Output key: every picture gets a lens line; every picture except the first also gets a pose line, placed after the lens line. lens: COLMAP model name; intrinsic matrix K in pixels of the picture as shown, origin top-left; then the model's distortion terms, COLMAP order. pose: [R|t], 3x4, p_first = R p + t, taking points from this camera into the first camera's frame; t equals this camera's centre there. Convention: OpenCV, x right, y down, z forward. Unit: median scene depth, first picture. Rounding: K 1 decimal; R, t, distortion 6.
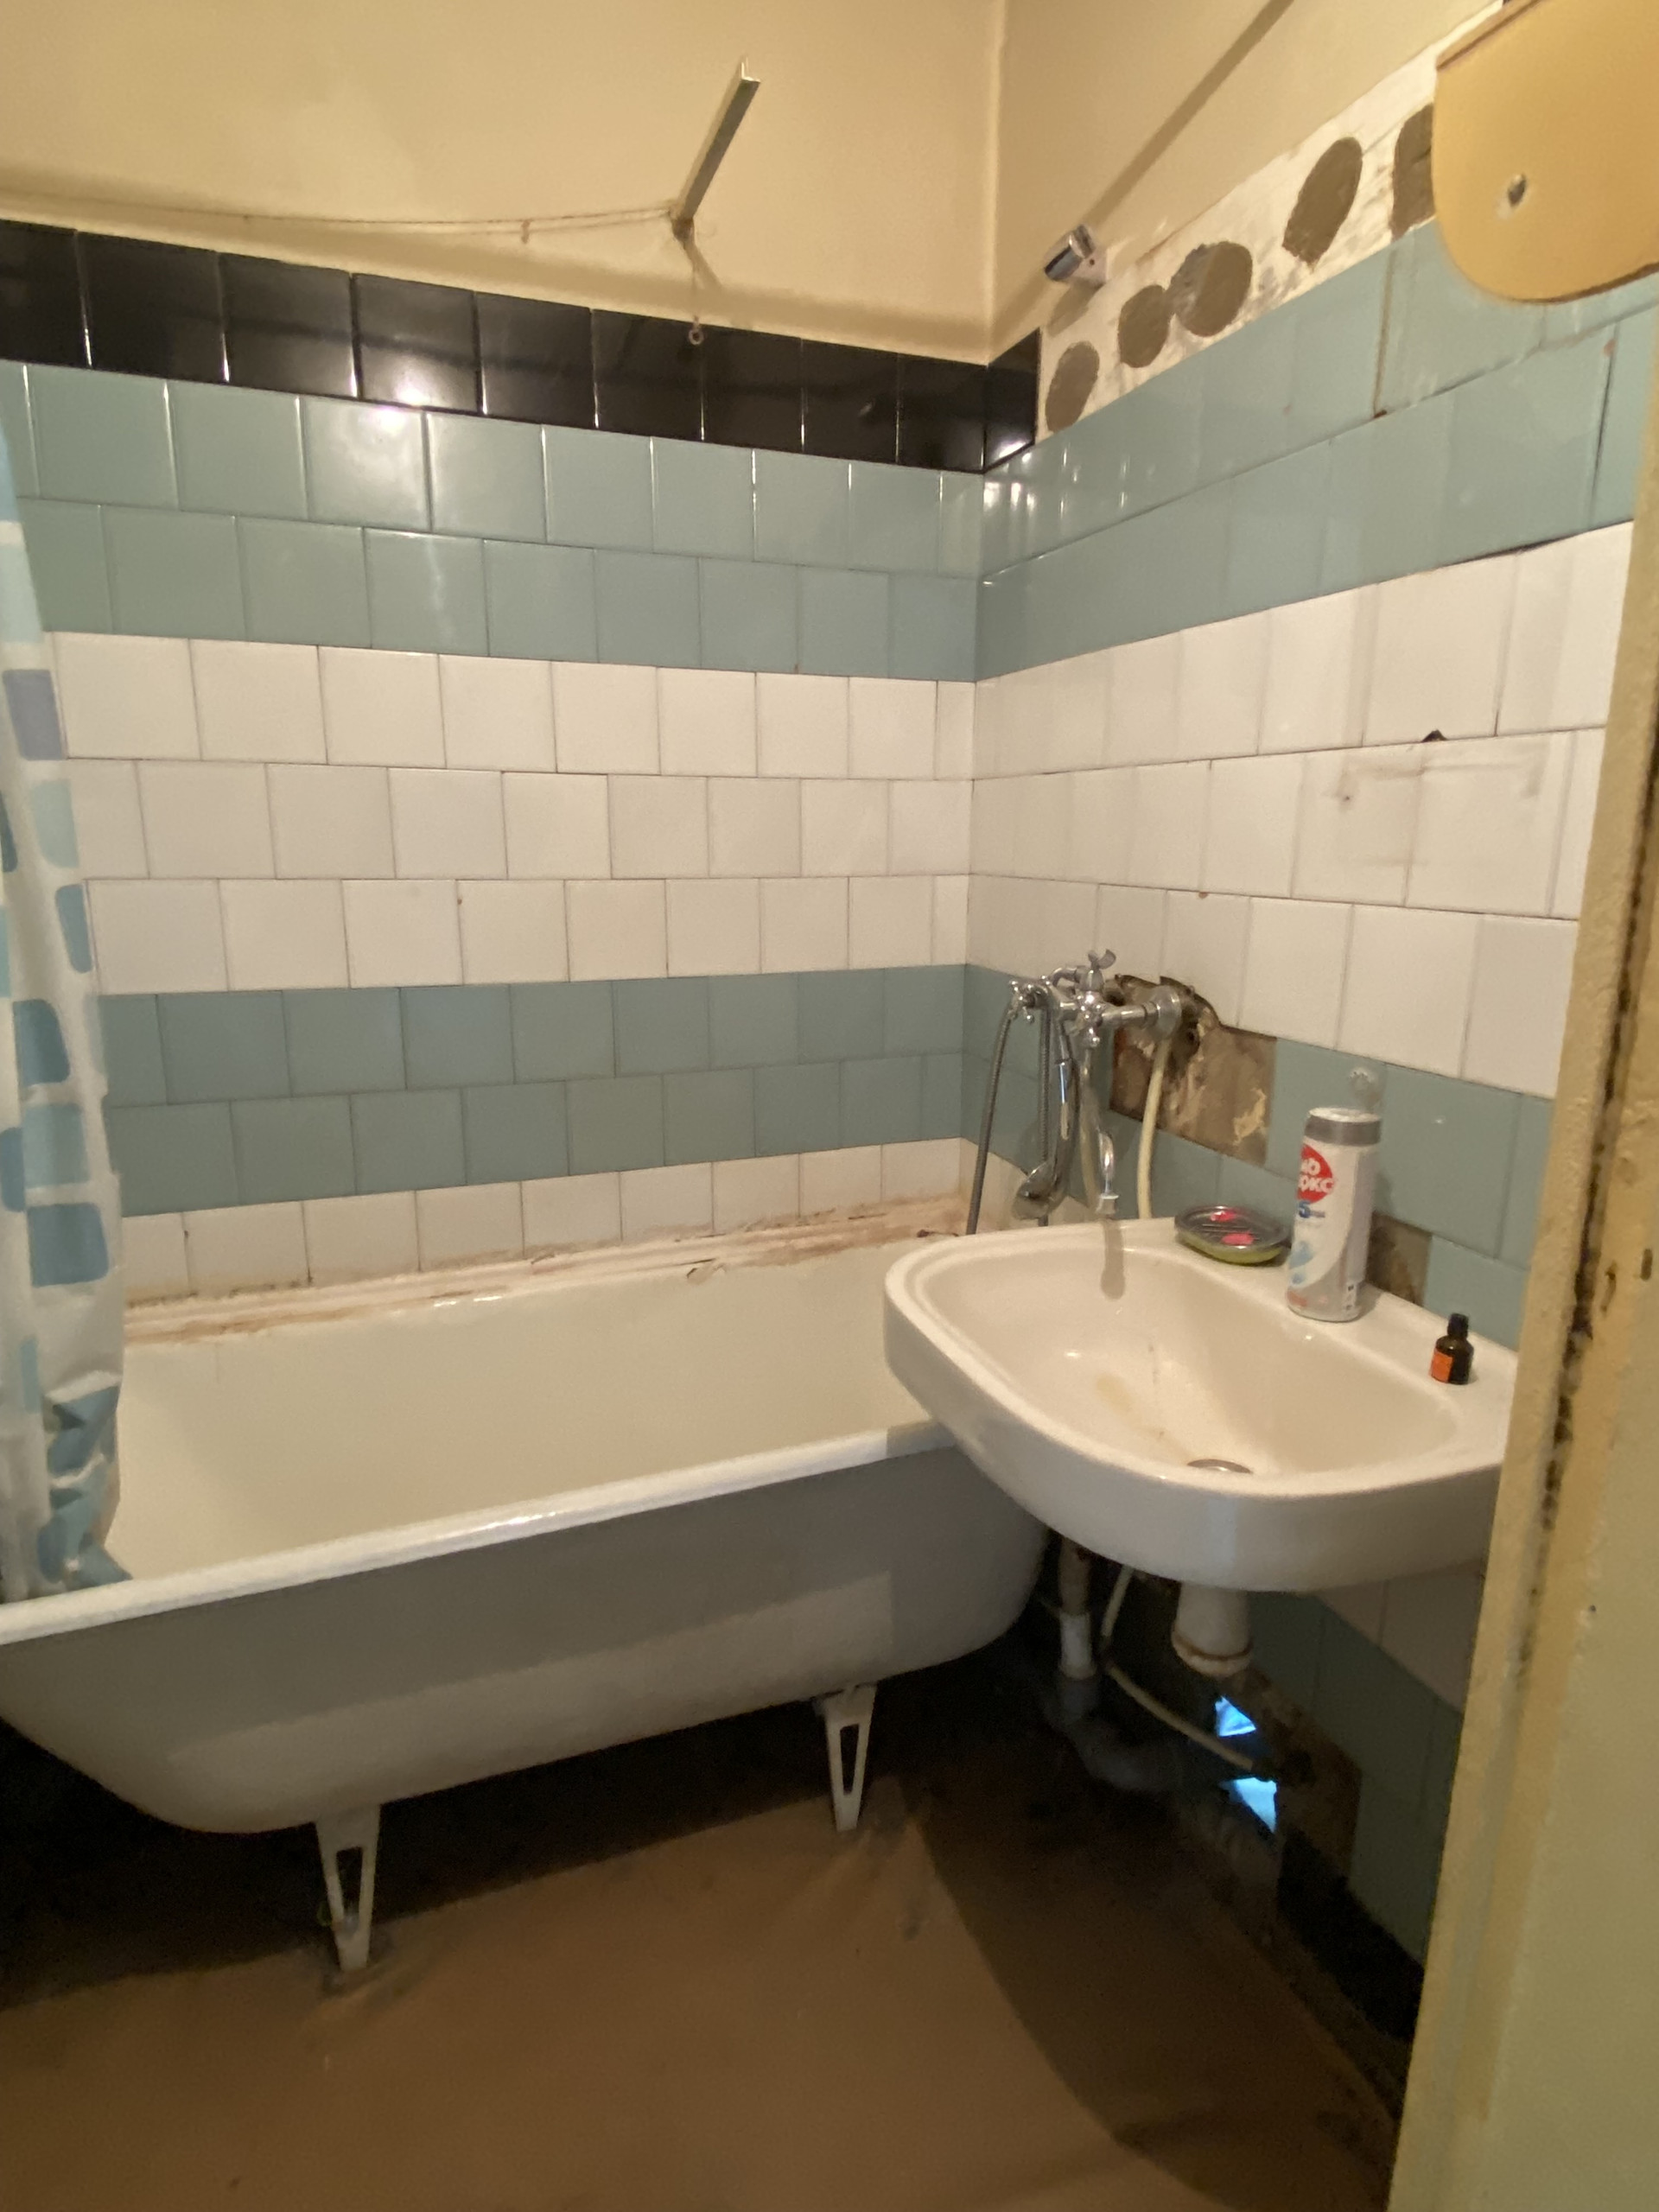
lens RADIAL K [[1170.9, 0, 817.3], [0, 1170.9, 1102.9], [0, 0, 1]] dist [0.030605, -0.029696]
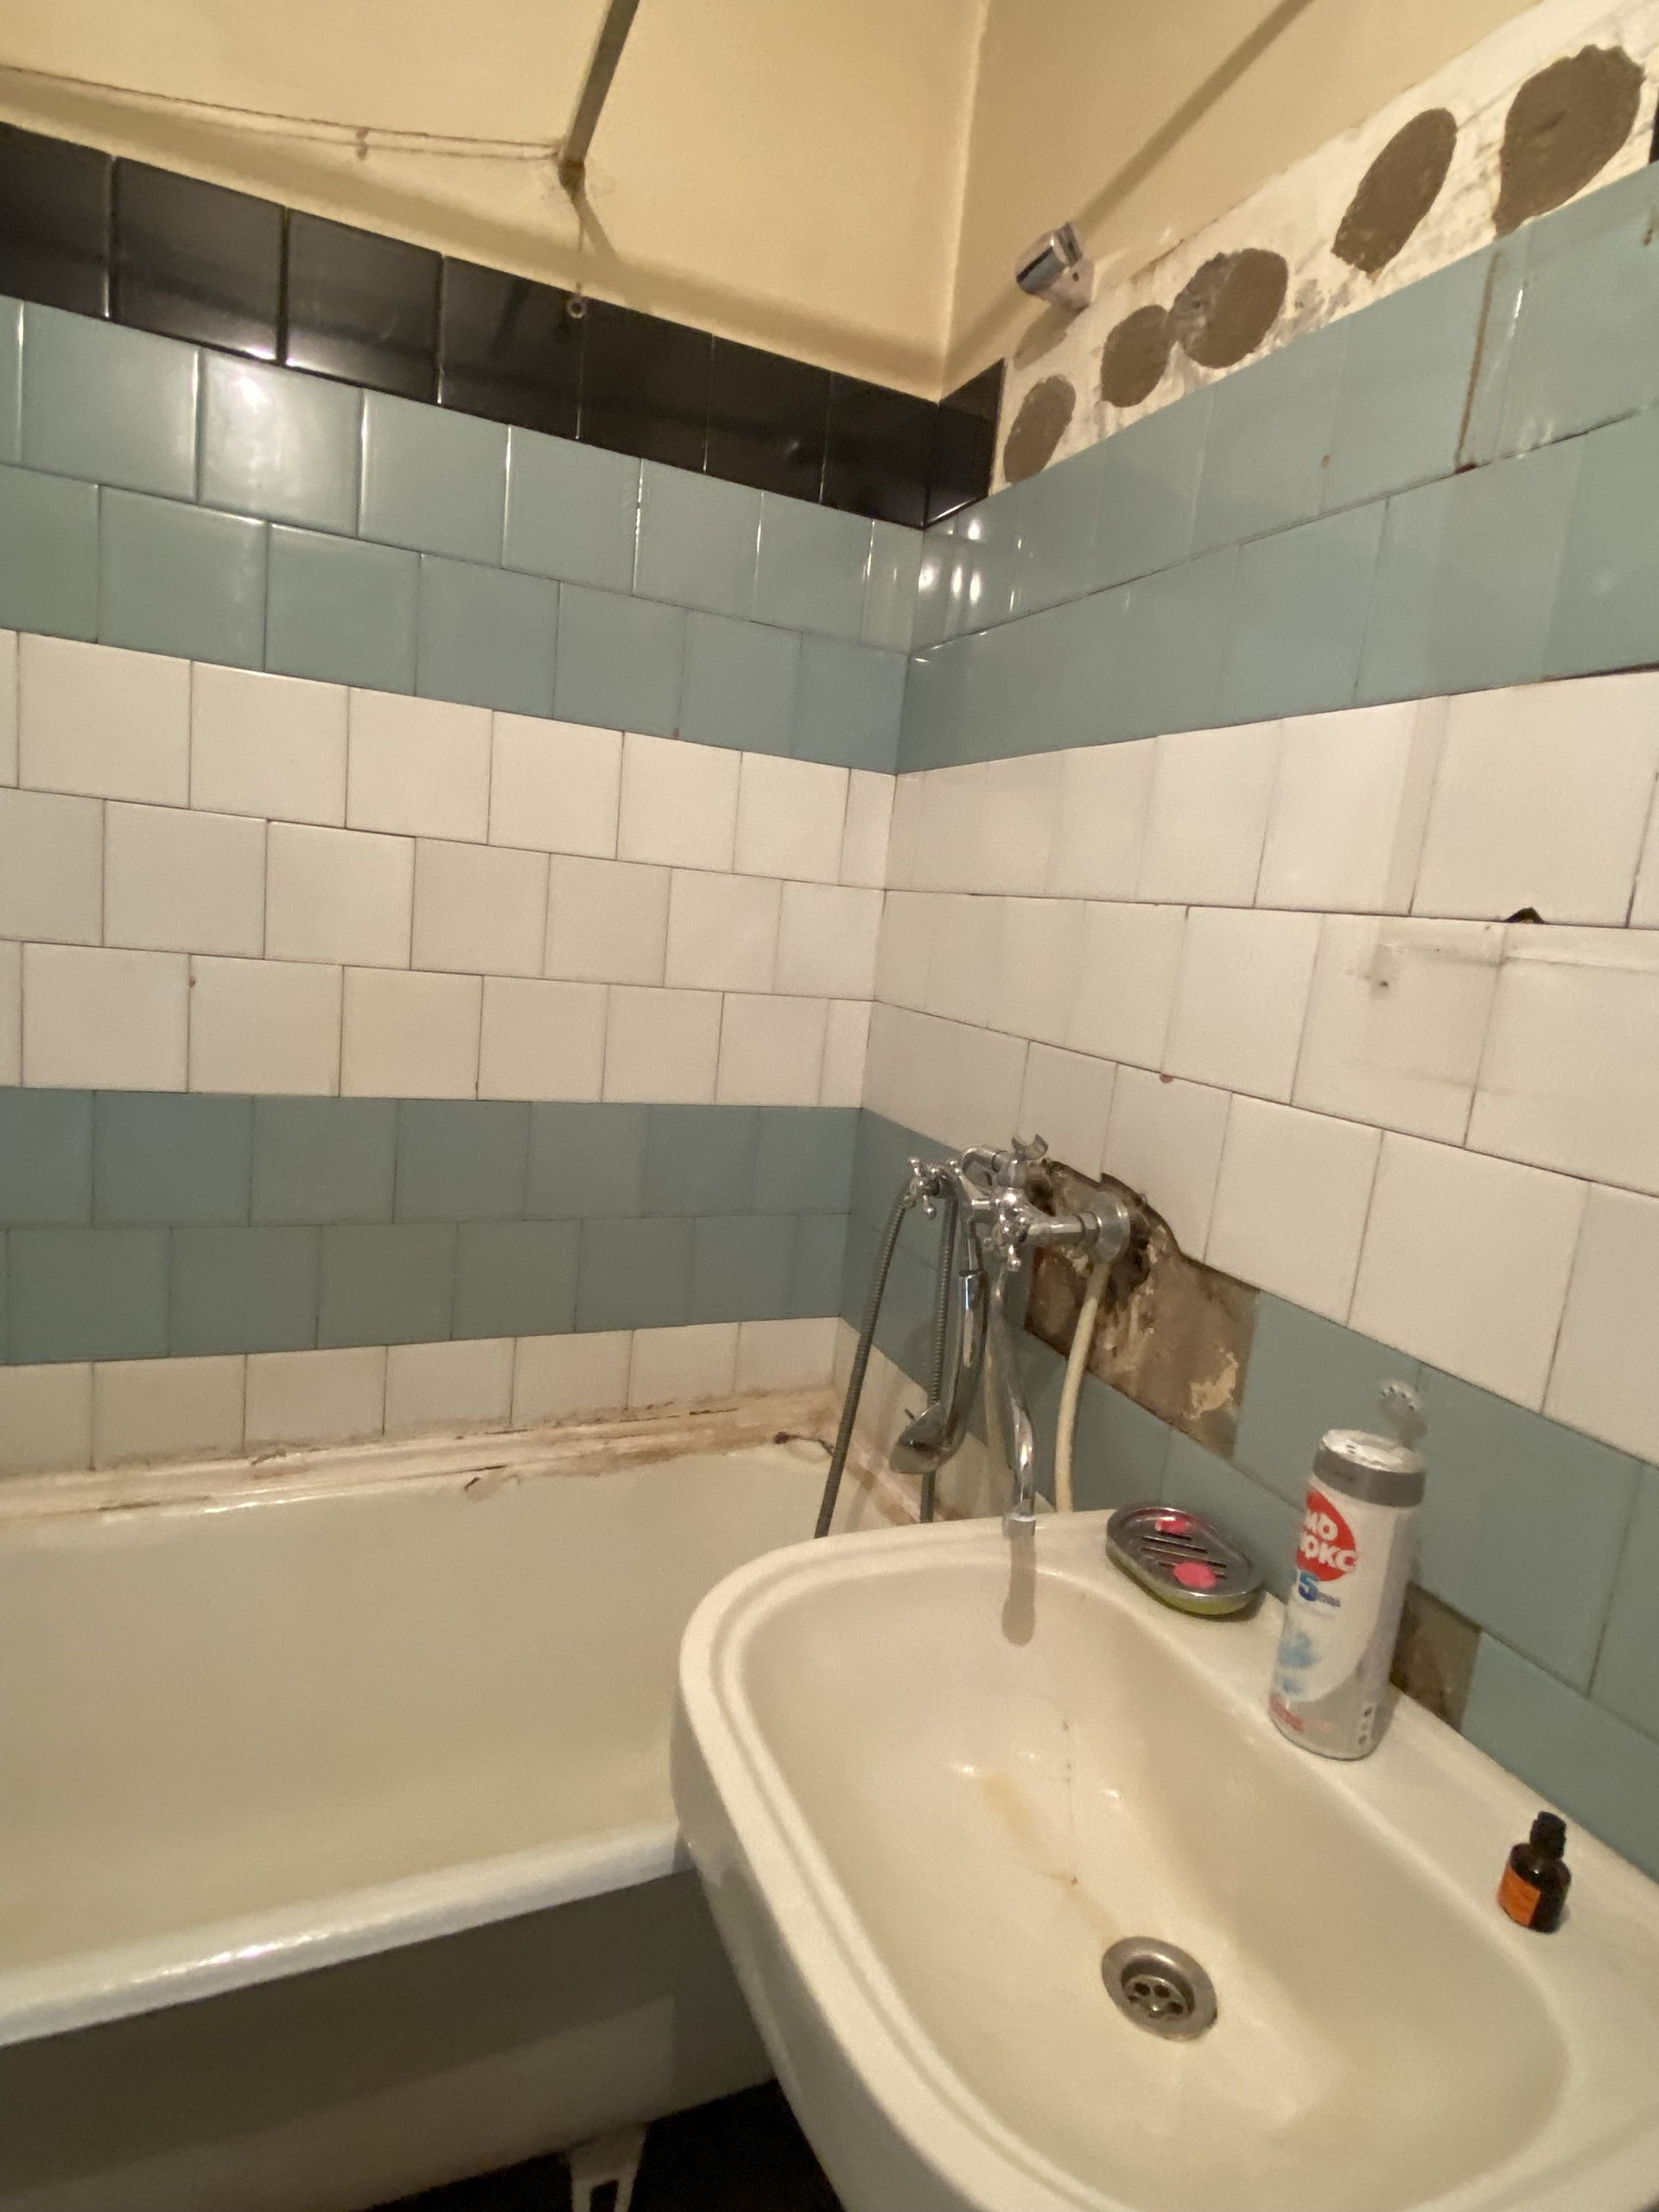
lens RADIAL K [[1170.9, 0, 824.4], [0, 1170.9, 1097.6], [0, 0, 1]] dist [0.030605, -0.029696]
pose [[0.992903, 0.086031, 0.082110, 0.044048], [-0.080179, 0.994170, -0.072090, -0.084205], [-0.087833, 0.064995, 0.994013, 0.244673]]
